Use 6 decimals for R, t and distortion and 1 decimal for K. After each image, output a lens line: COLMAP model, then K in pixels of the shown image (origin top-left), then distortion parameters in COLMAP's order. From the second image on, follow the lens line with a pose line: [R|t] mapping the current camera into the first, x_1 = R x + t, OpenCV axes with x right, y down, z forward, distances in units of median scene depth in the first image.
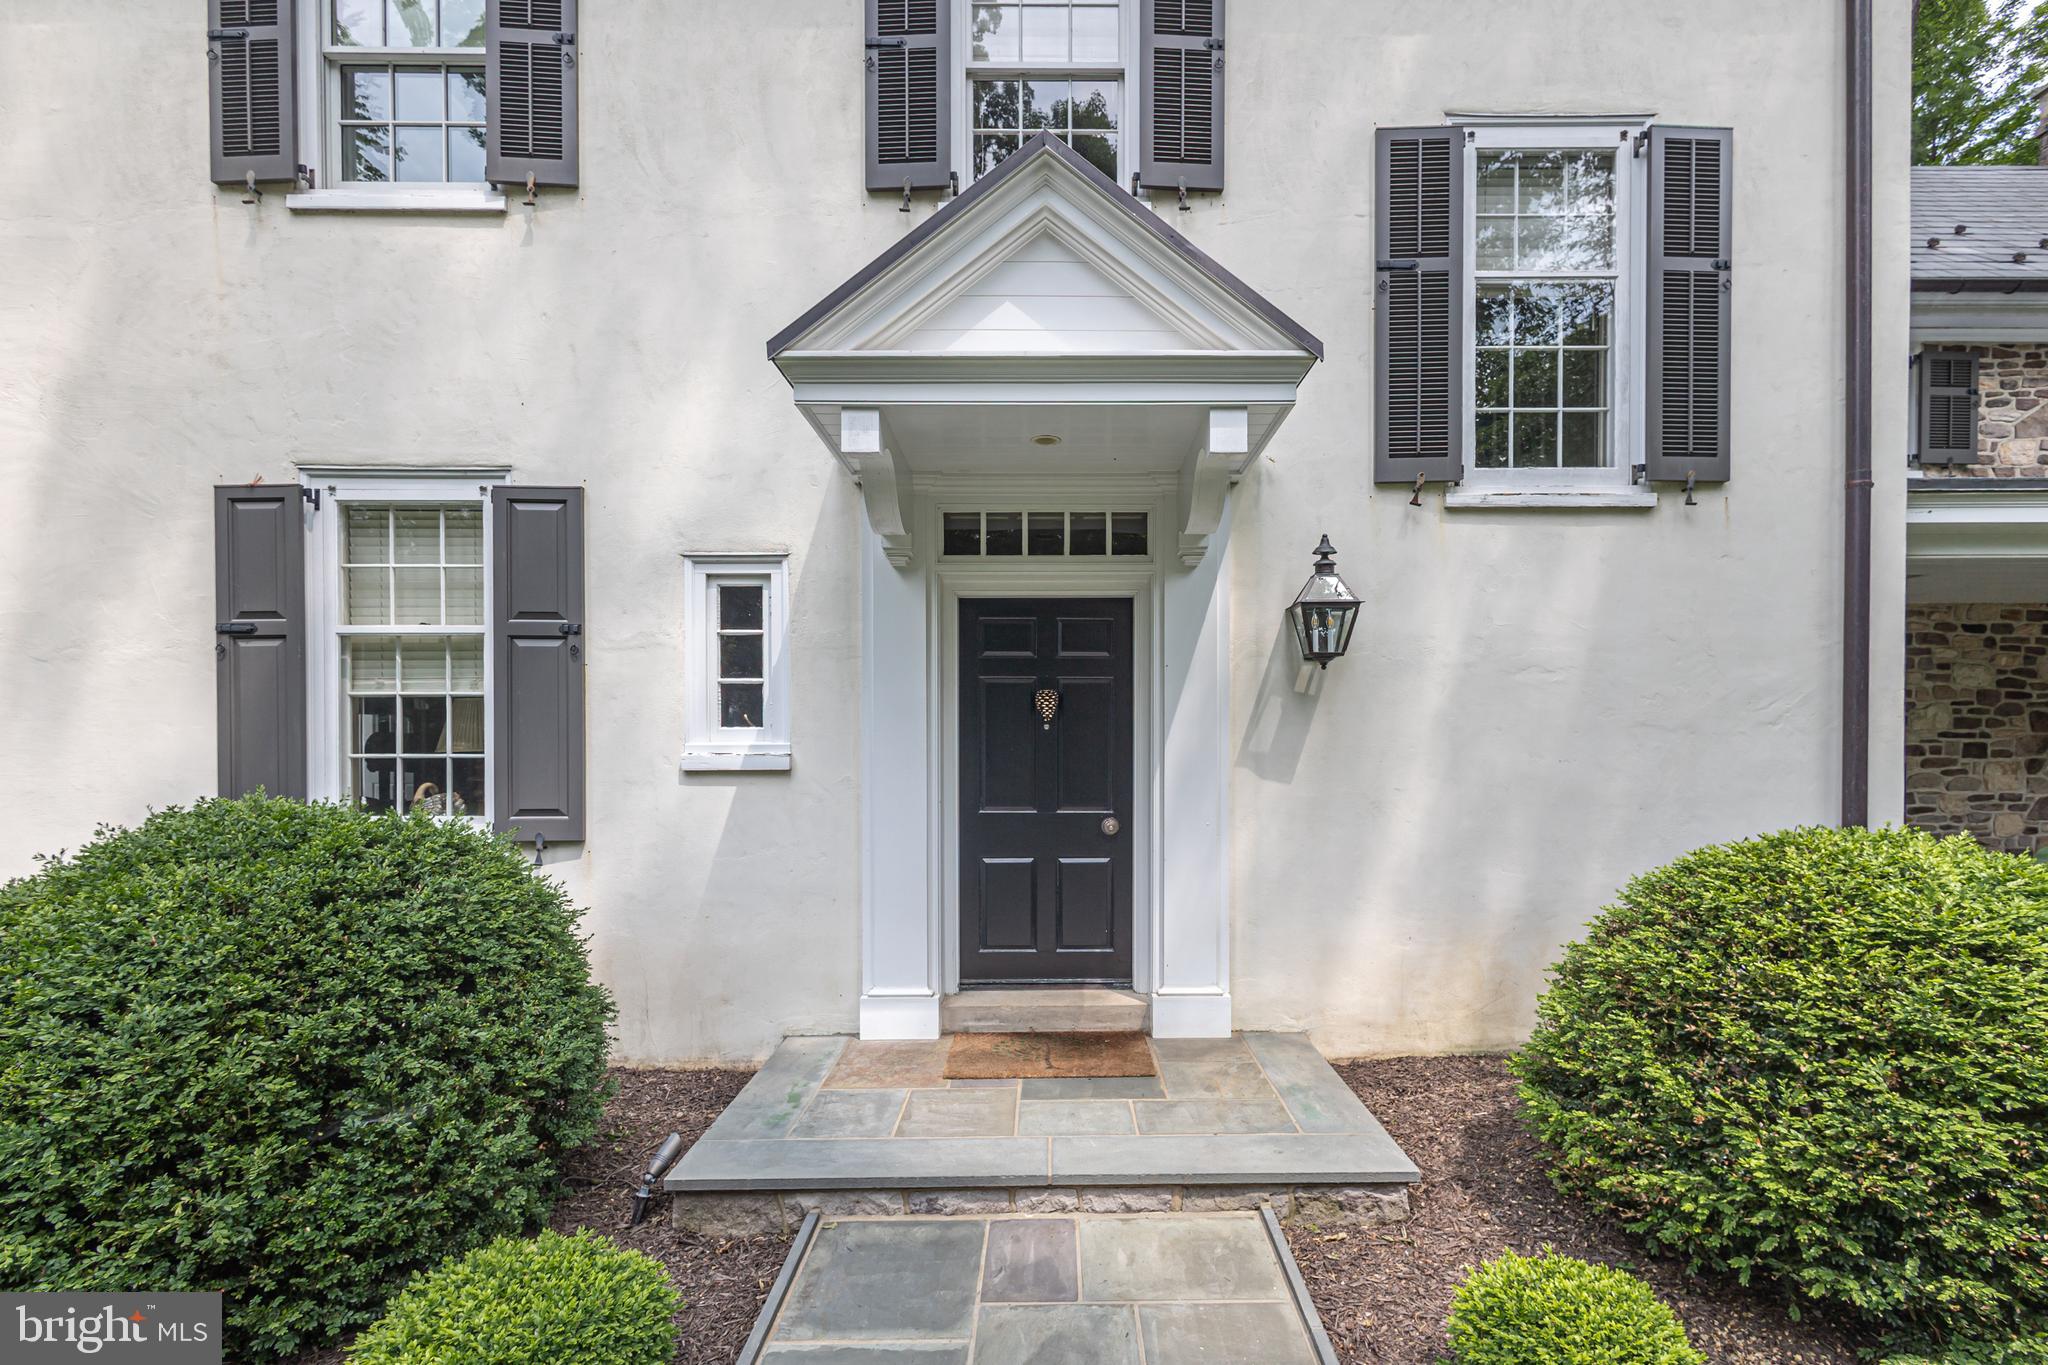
lens RADIAL K [[940.1, 0, 1021.0], [0, 940.1, 751.2], [0, 0, 1]] dist [0.015788, -0.000059]
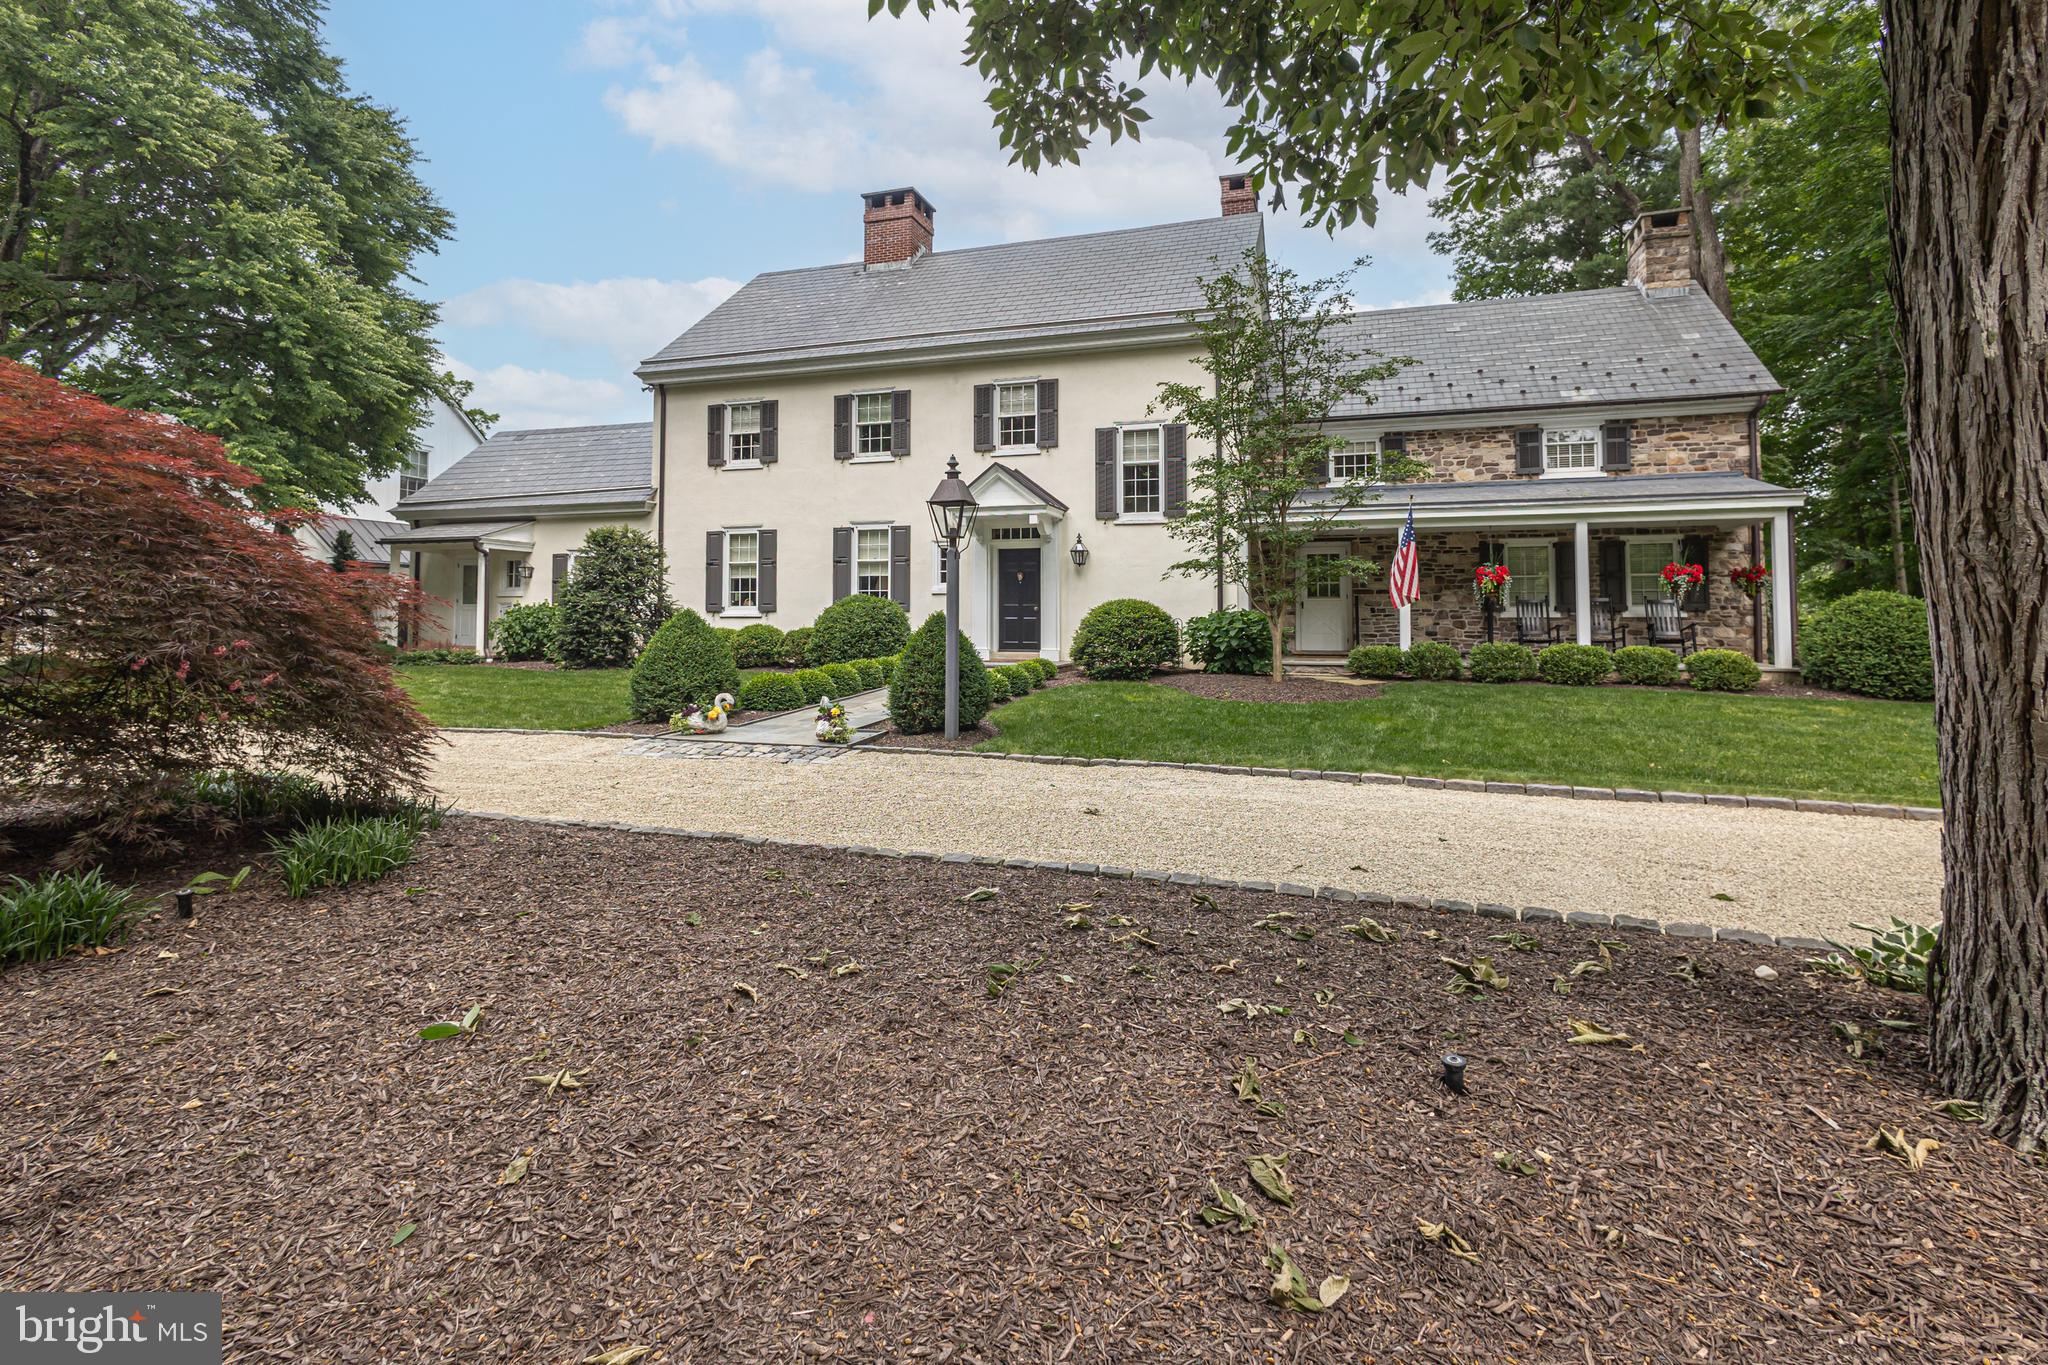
lens RADIAL K [[900.4, 0, 1031.2], [0, 900.4, 596.0], [0, 0, 1]] dist [0.001197, 0.000099]
pose [[0.954088, -0.004358, -0.299495, 1.226415], [-0.006646, 0.999340, -0.035712, 0.168850], [0.299453, 0.036063, 0.953429, -2.598772]]
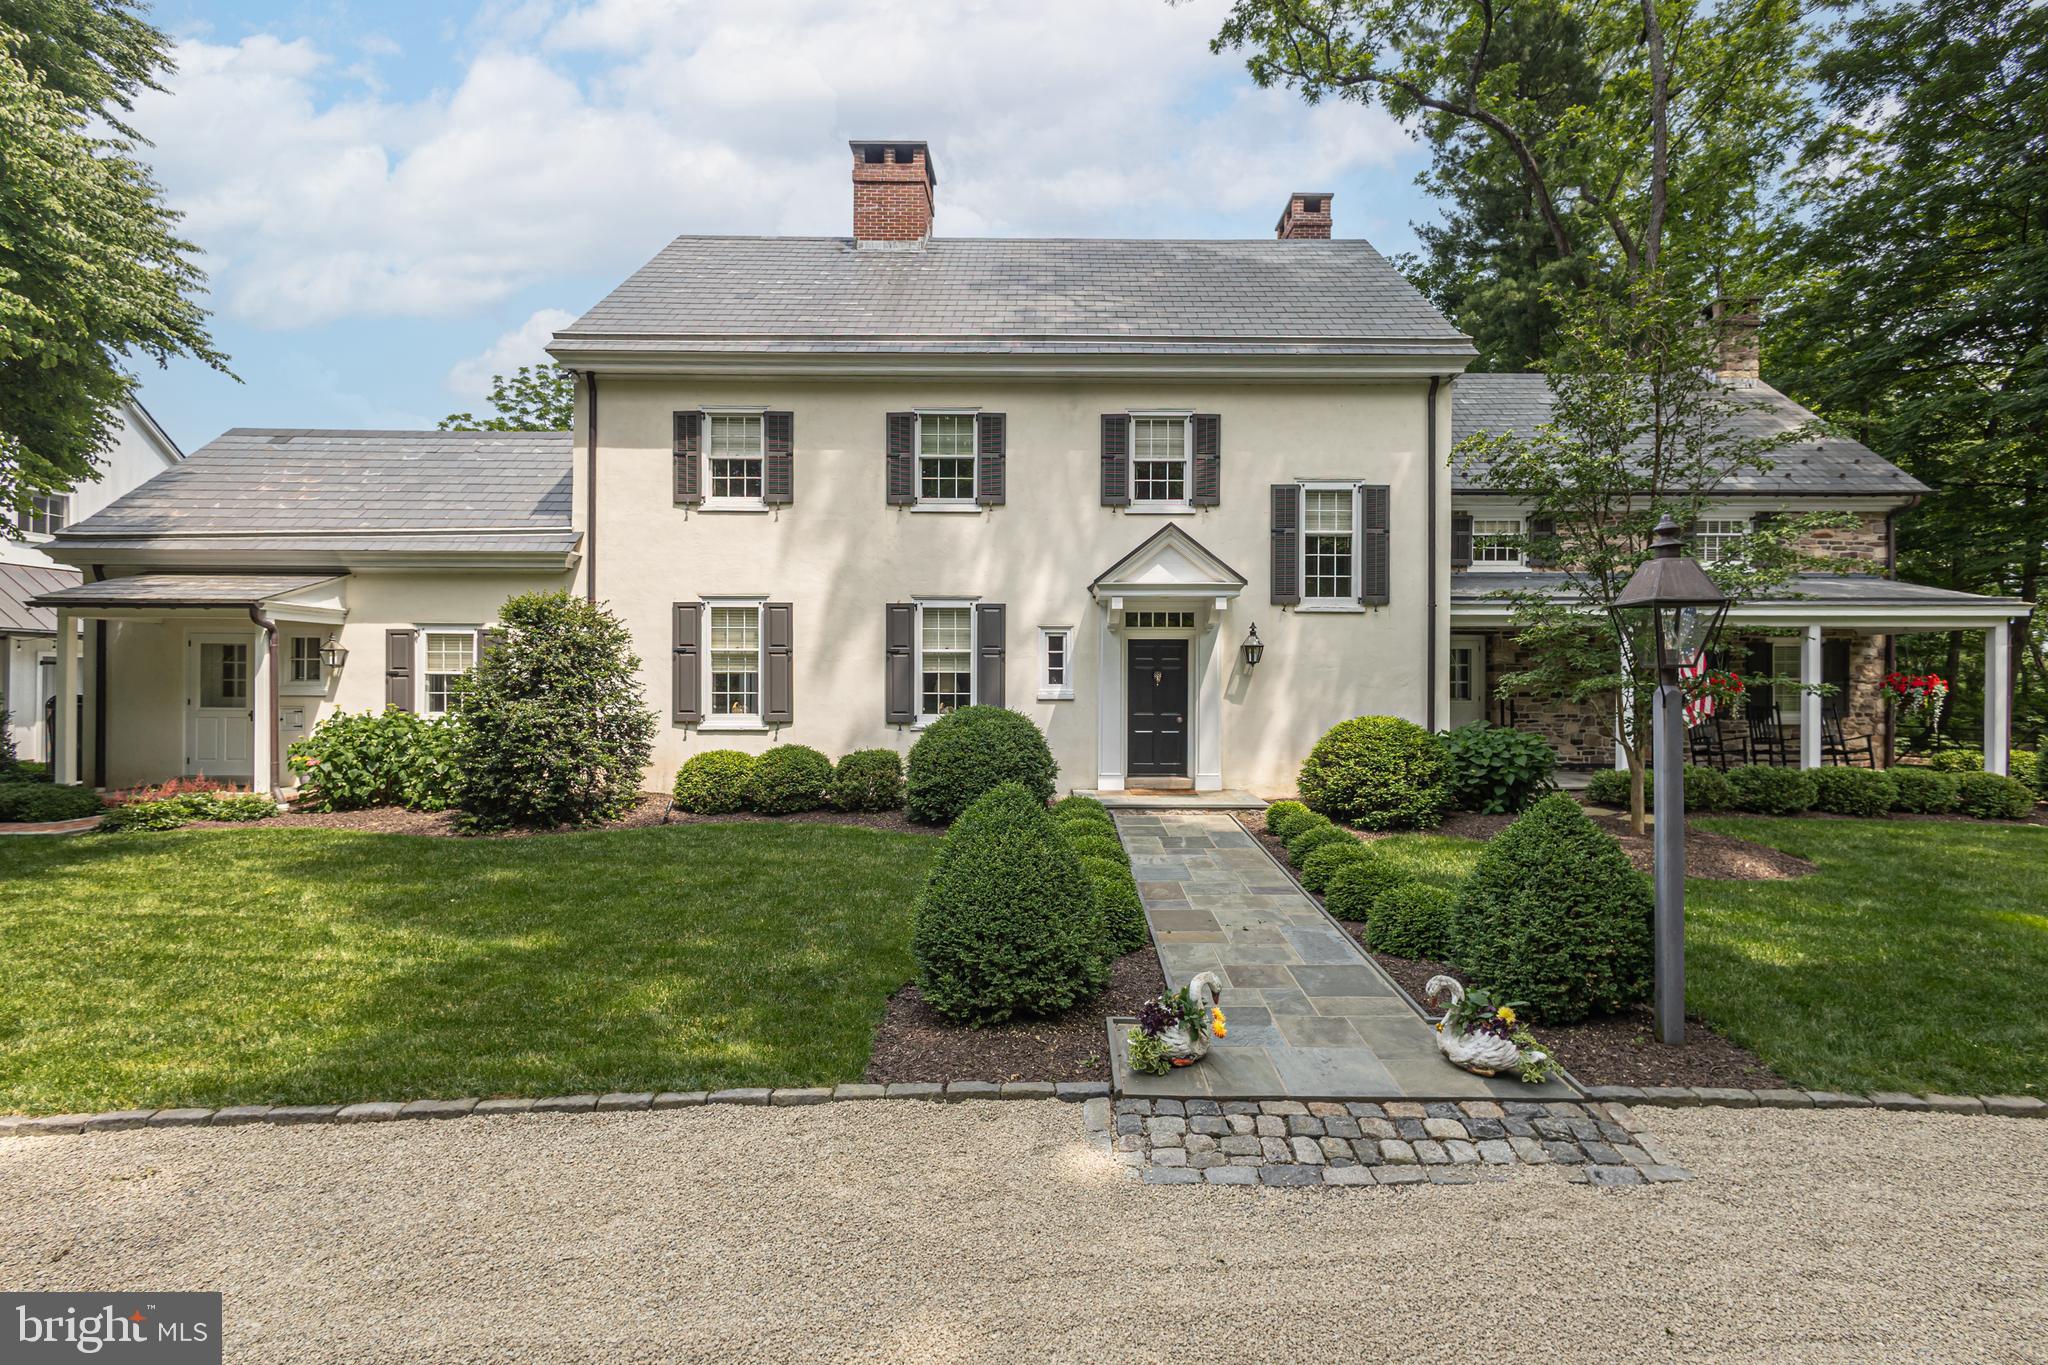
lens RADIAL K [[895.6, 0, 1024.0], [0, 895.6, 682.5], [0, 0, 1]] dist [-0.001611, -0.000190]
pose [[0.999950, 0.005488, -0.008415, -0.376407], [-0.005552, 0.999955, -0.007647, -0.008884], [0.008373, 0.007693, 0.999935, -1.818032]]
